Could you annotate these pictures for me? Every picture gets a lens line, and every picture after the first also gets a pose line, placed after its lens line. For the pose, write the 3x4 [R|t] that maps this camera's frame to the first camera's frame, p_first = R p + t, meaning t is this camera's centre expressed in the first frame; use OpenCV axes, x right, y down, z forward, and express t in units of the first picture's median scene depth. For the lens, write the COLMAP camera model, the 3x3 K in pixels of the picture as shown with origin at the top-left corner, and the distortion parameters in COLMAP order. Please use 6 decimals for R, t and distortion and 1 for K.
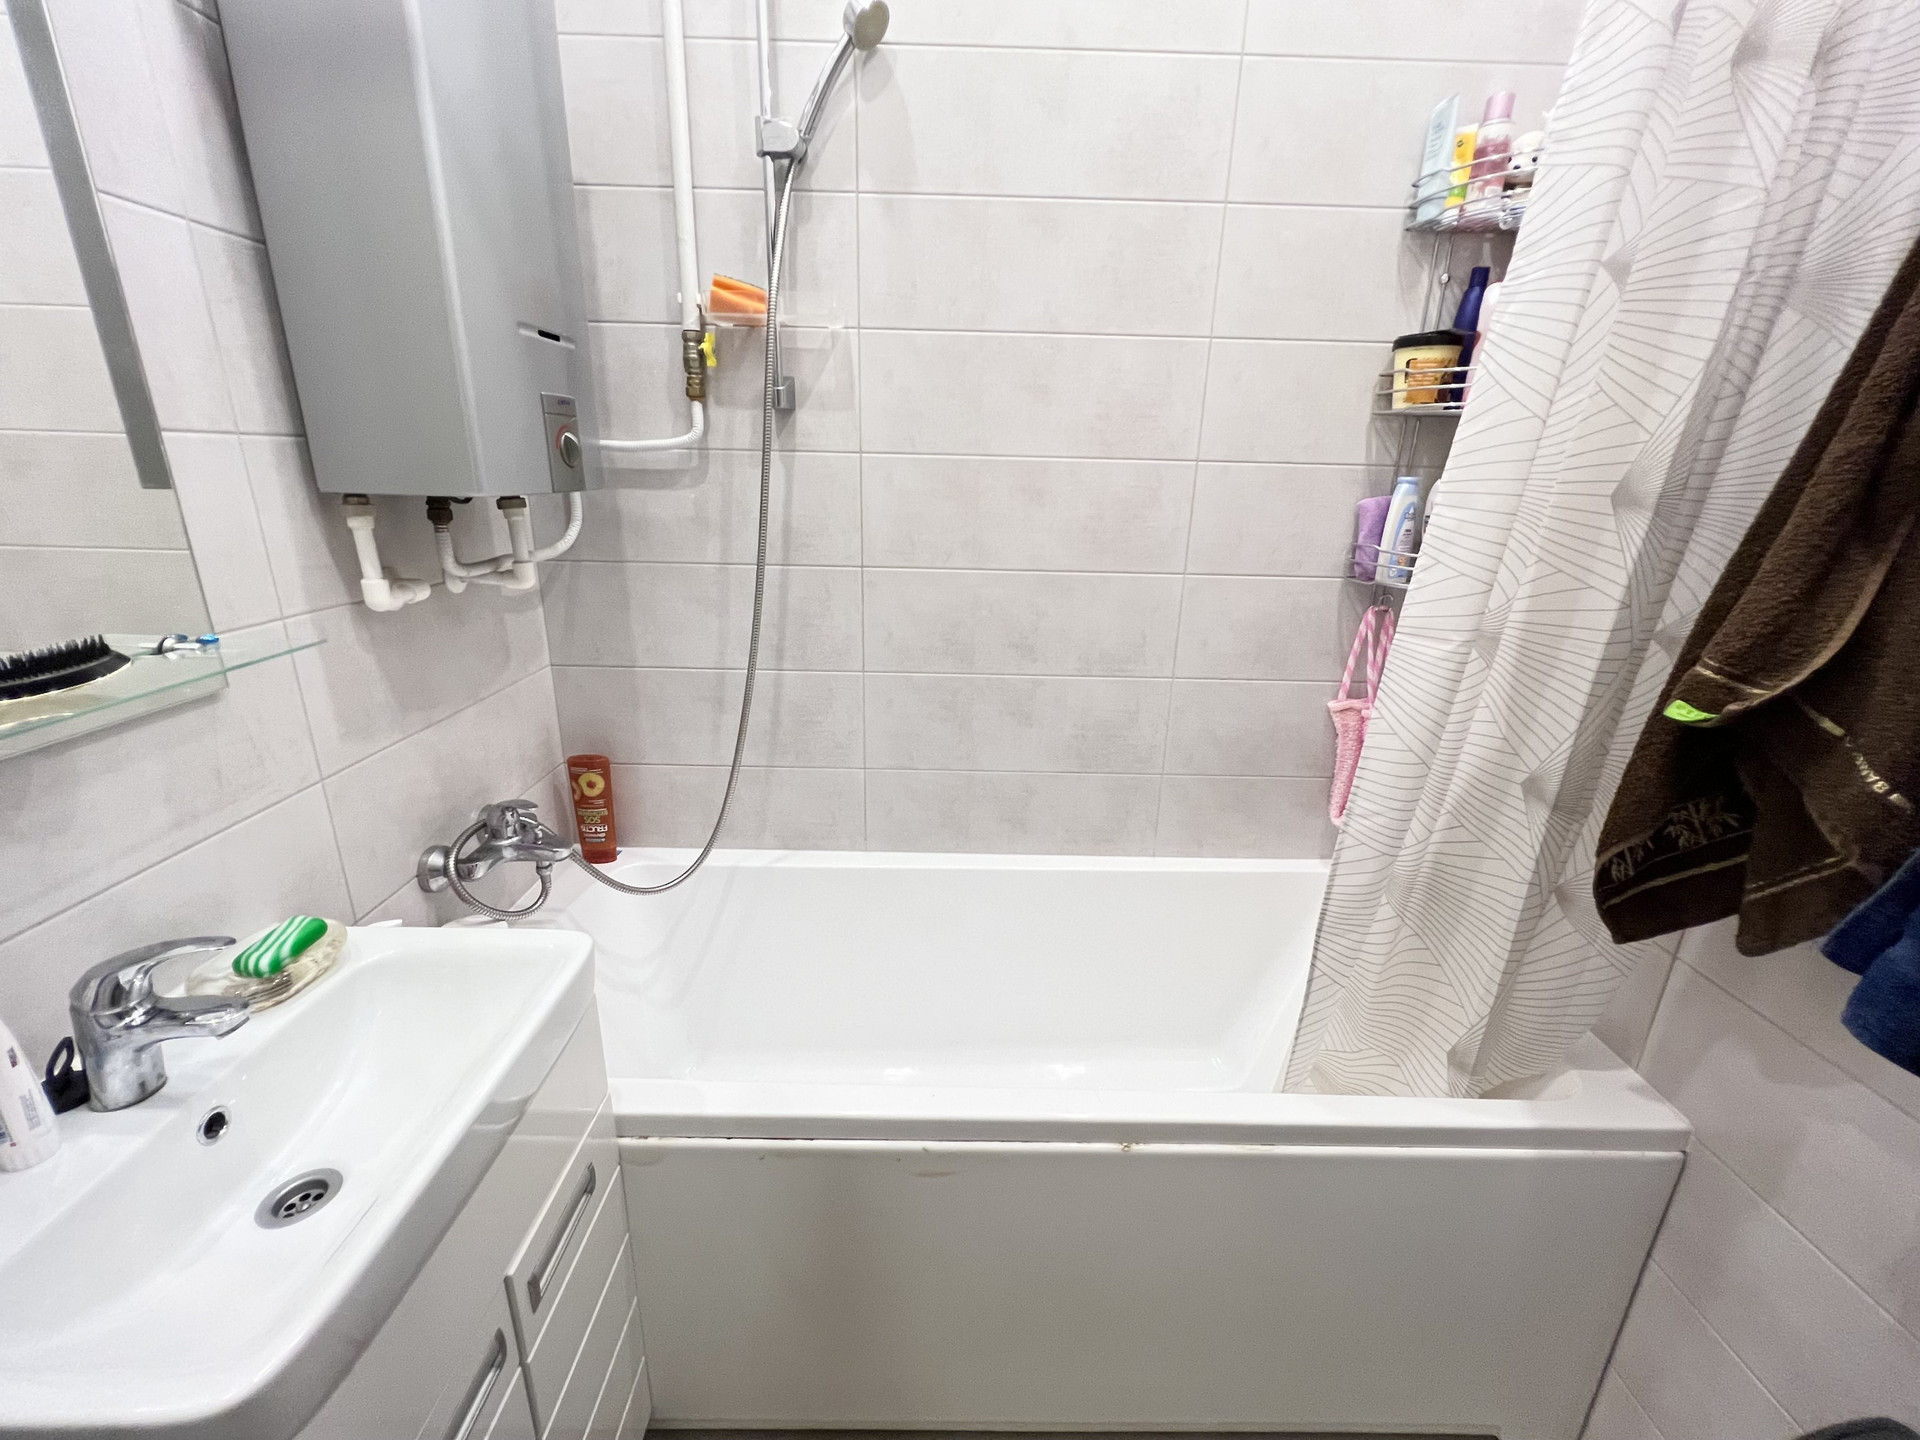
lens RADIAL K [[777.0, 0, 961.4], [0, 777.0, 715.2], [0, 0, 1]] dist [-0.002511, 0.000082]
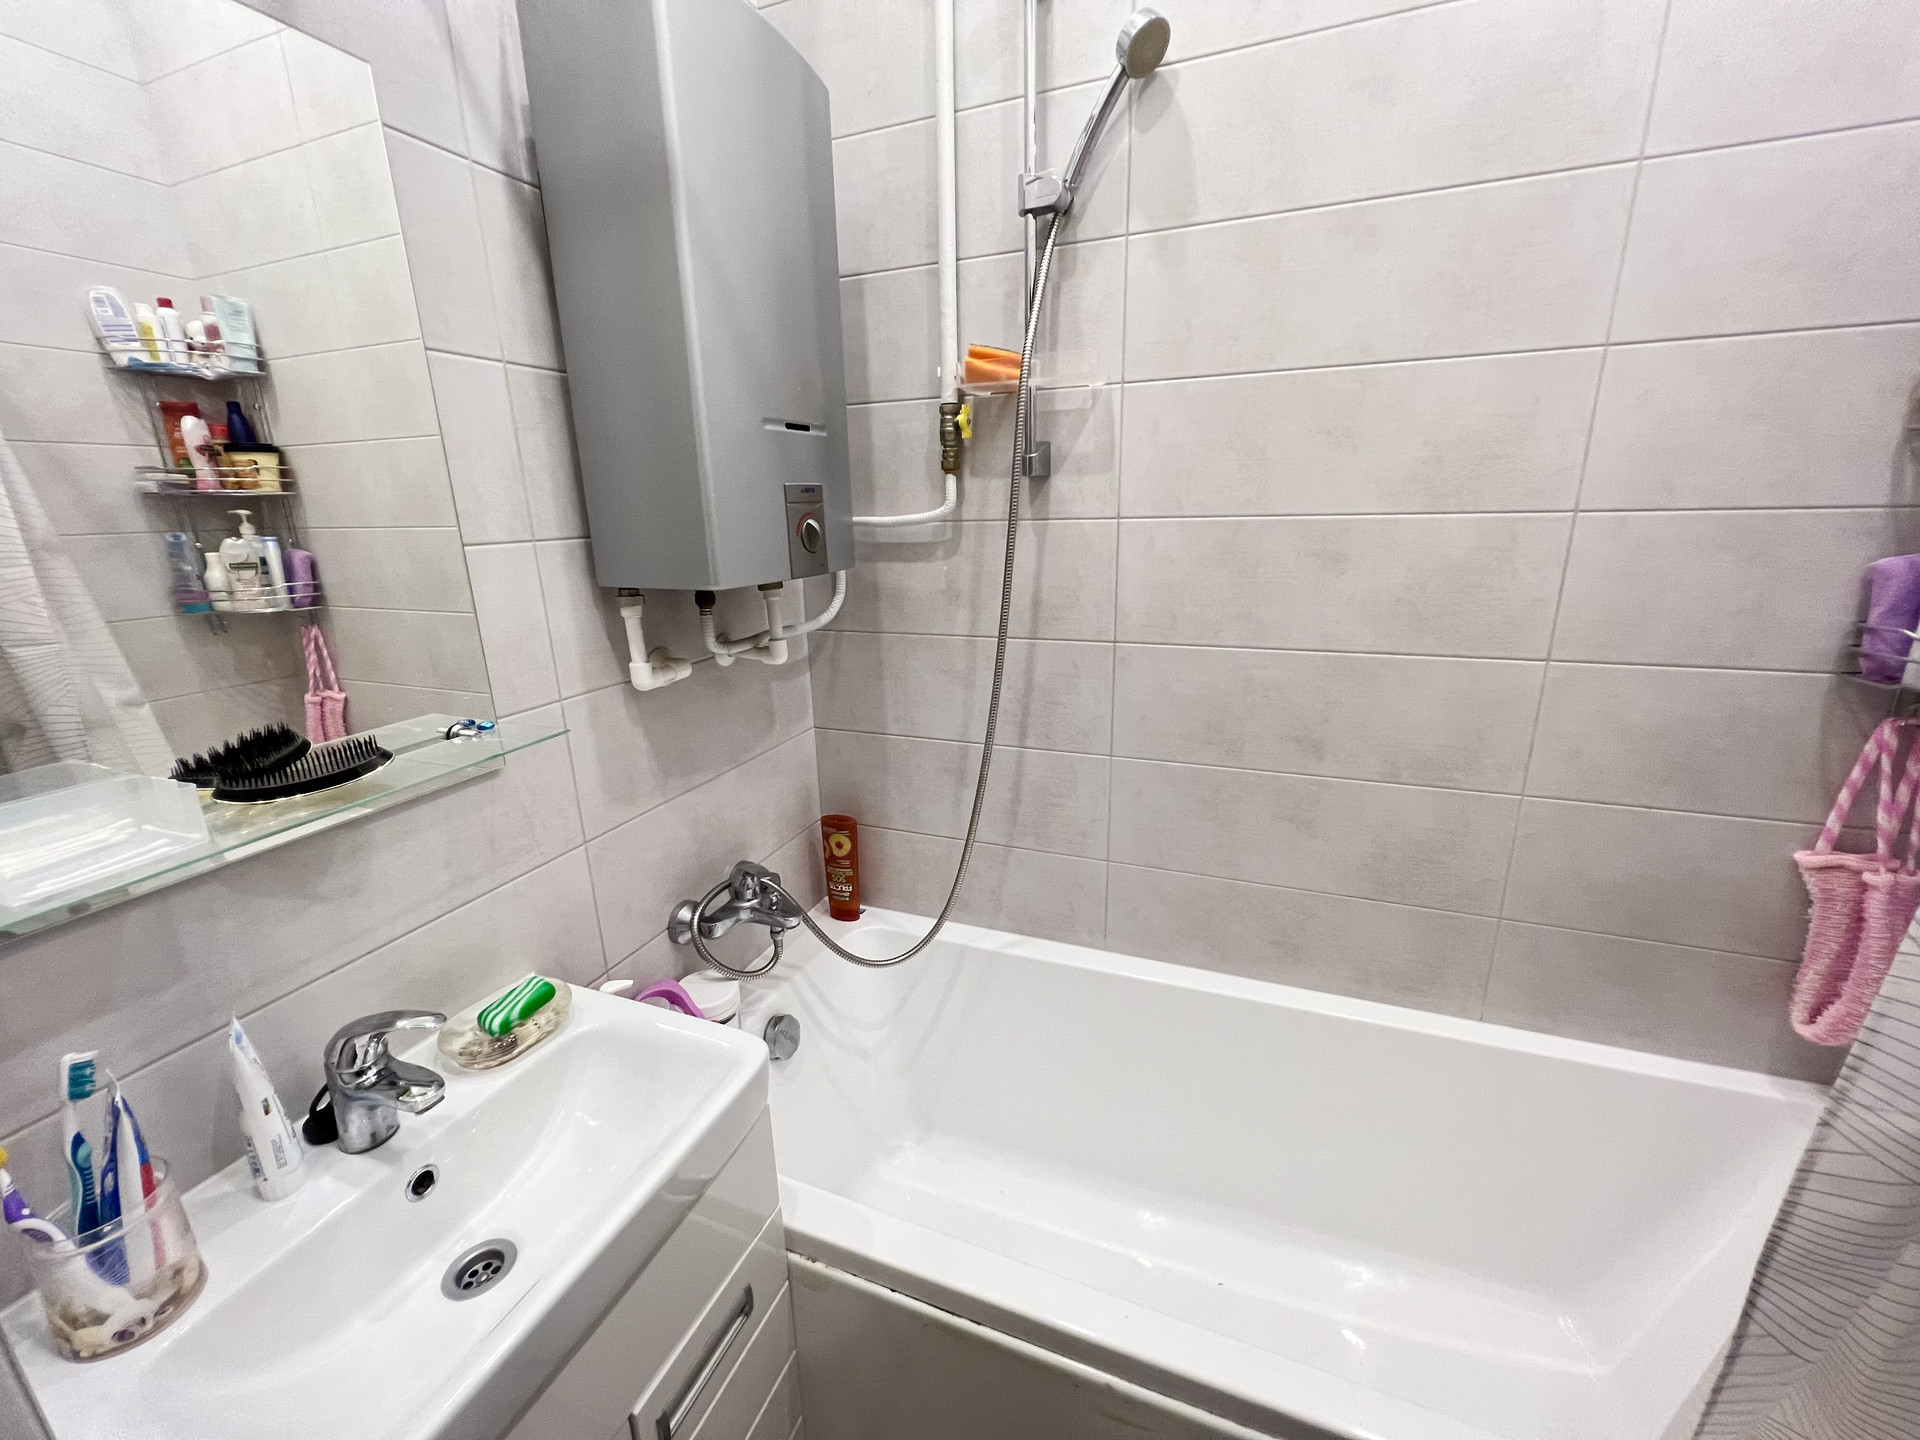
lens RADIAL K [[777.0, 0, 952.6], [0, 777.0, 724.0], [0, 0, 1]] dist [-0.002511, 0.000082]
pose [[0.925470, 0.058670, -0.374250, 0.050115], [-0.073123, 0.997021, -0.024524, -0.074515], [0.371697, 0.050062, 0.927003, 0.123493]]
